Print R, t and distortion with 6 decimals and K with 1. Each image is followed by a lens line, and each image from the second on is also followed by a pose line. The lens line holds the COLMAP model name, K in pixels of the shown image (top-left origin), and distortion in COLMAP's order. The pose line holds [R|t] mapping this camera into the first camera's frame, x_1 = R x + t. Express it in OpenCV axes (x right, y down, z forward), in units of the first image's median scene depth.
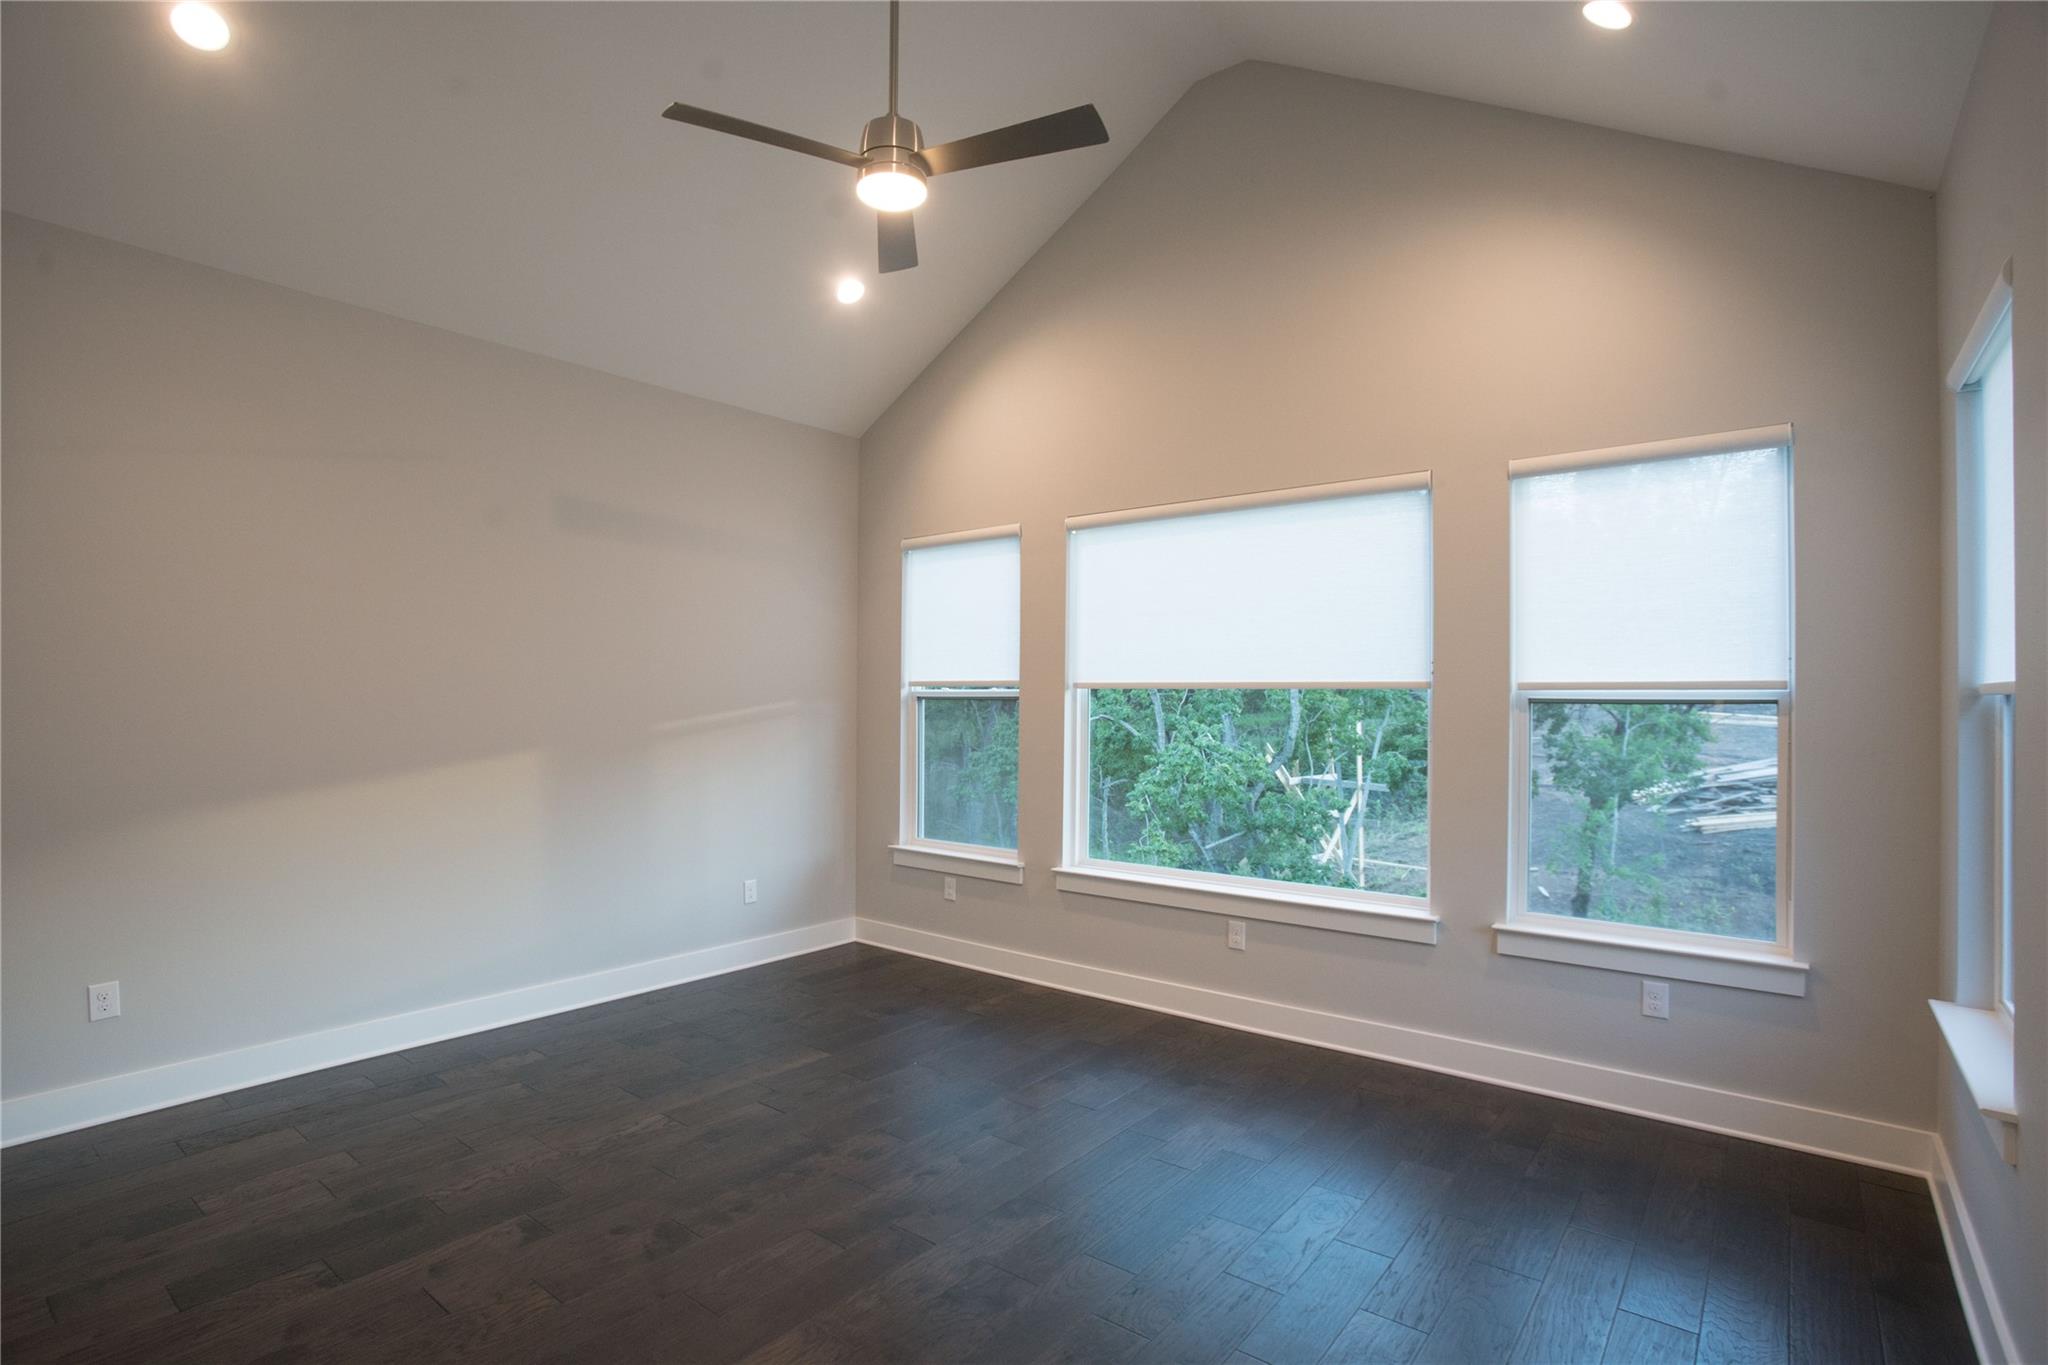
lens RADIAL K [[997.1, 0, 1024.0], [0, 997.1, 682.5], [0, 0, 1]] dist [-0.034212, 0.000335]
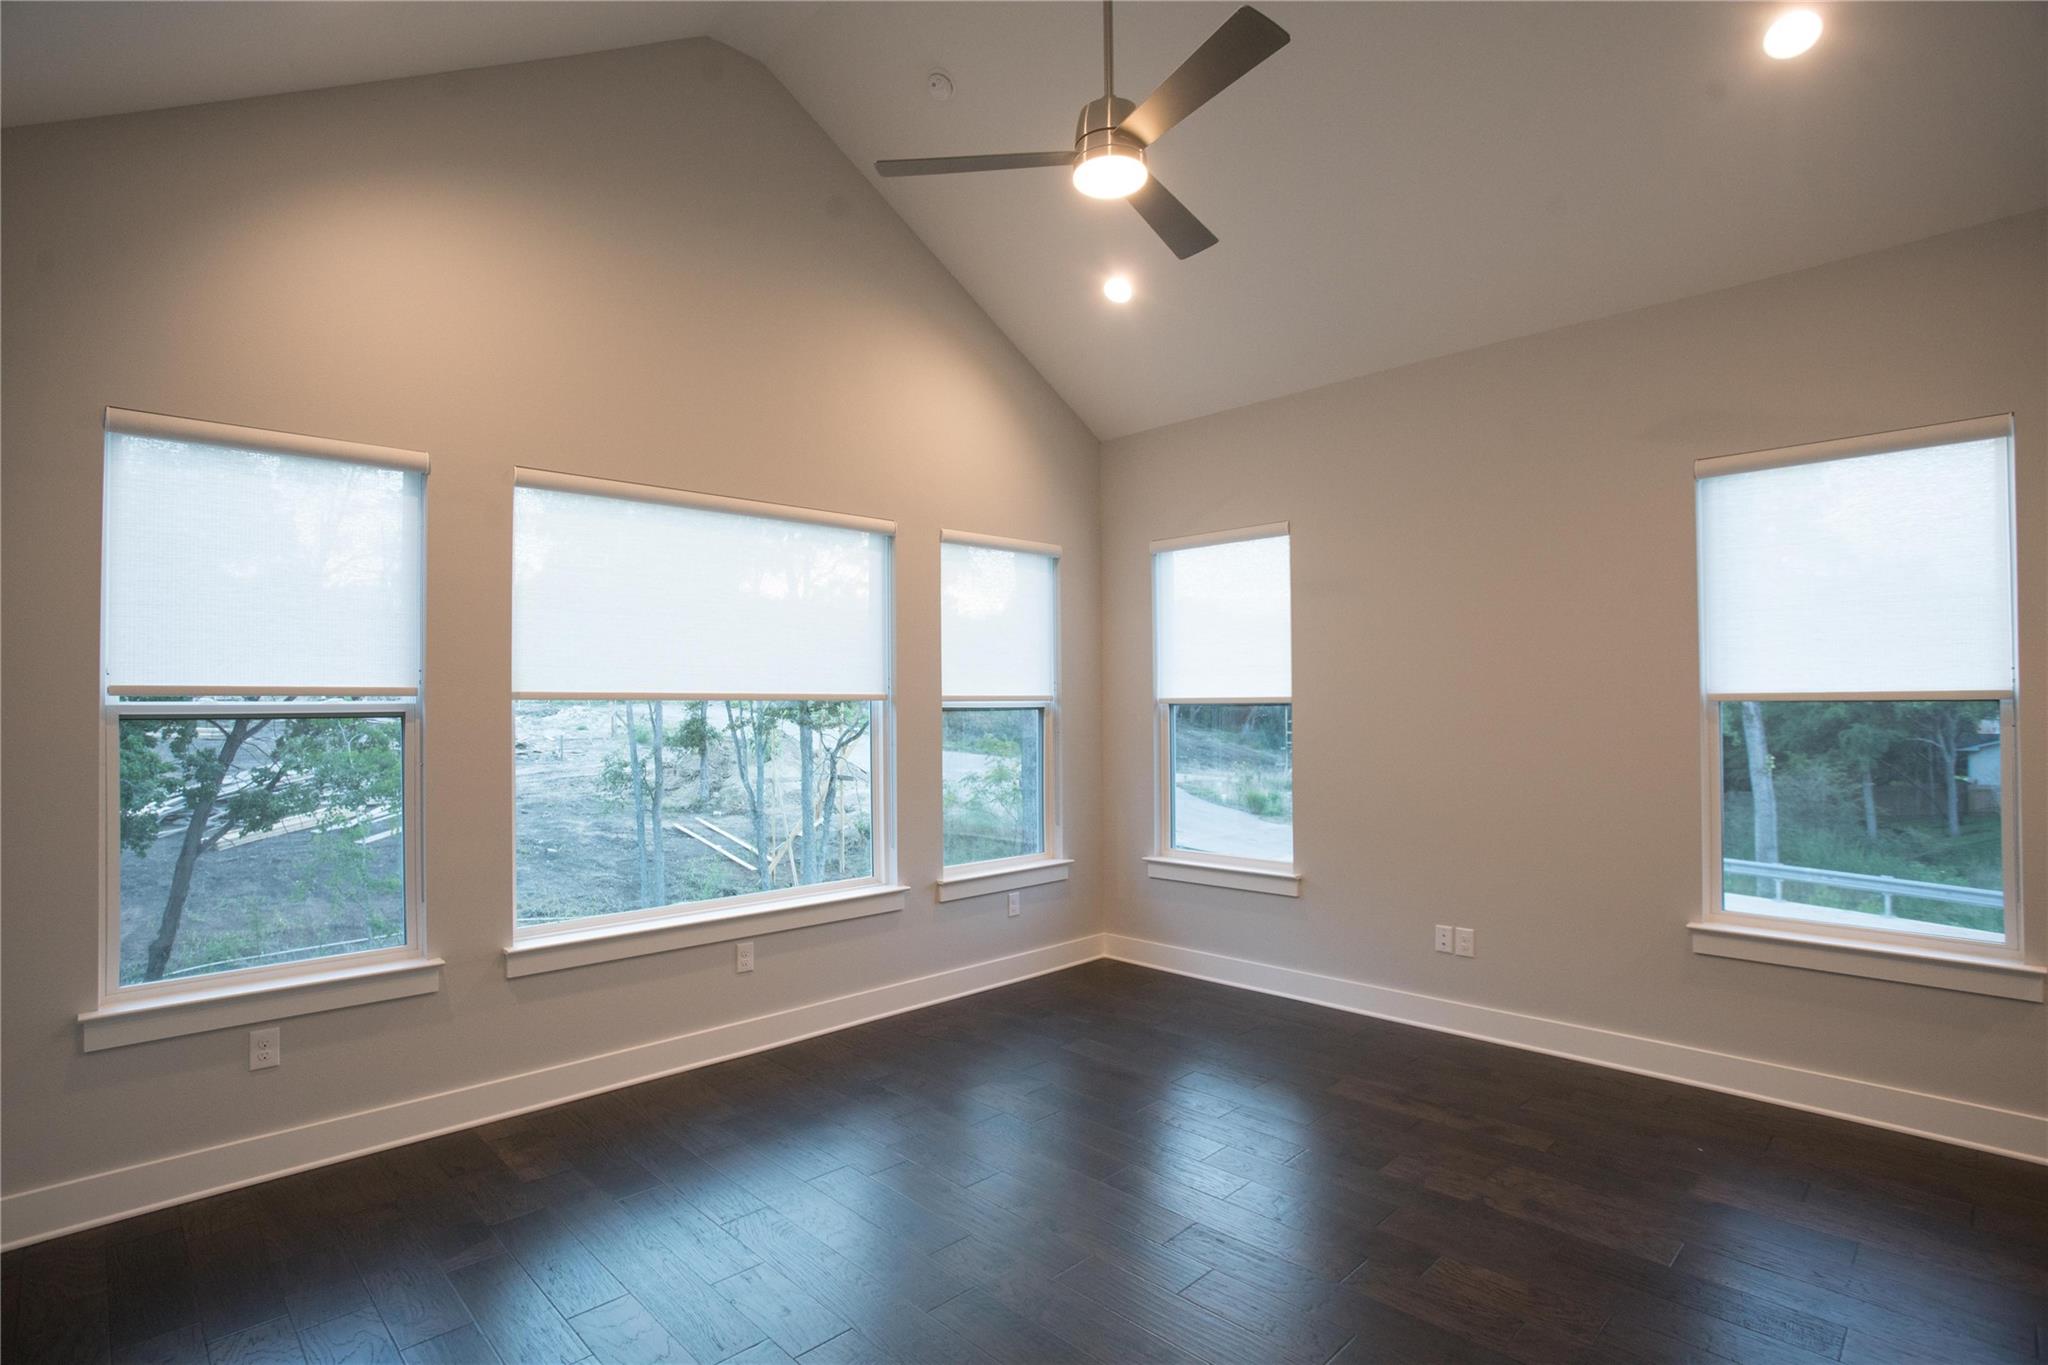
lens RADIAL K [[1009.8, 0, 1024.0], [0, 1009.8, 682.5], [0, 0, 1]] dist [-0.000868, -0.000204]
pose [[0.137846, 0.025574, 0.990123, -0.714404], [-0.002254, 0.999672, -0.025507, 0.014155], [-0.990451, 0.001284, 0.137859, 0.594823]]
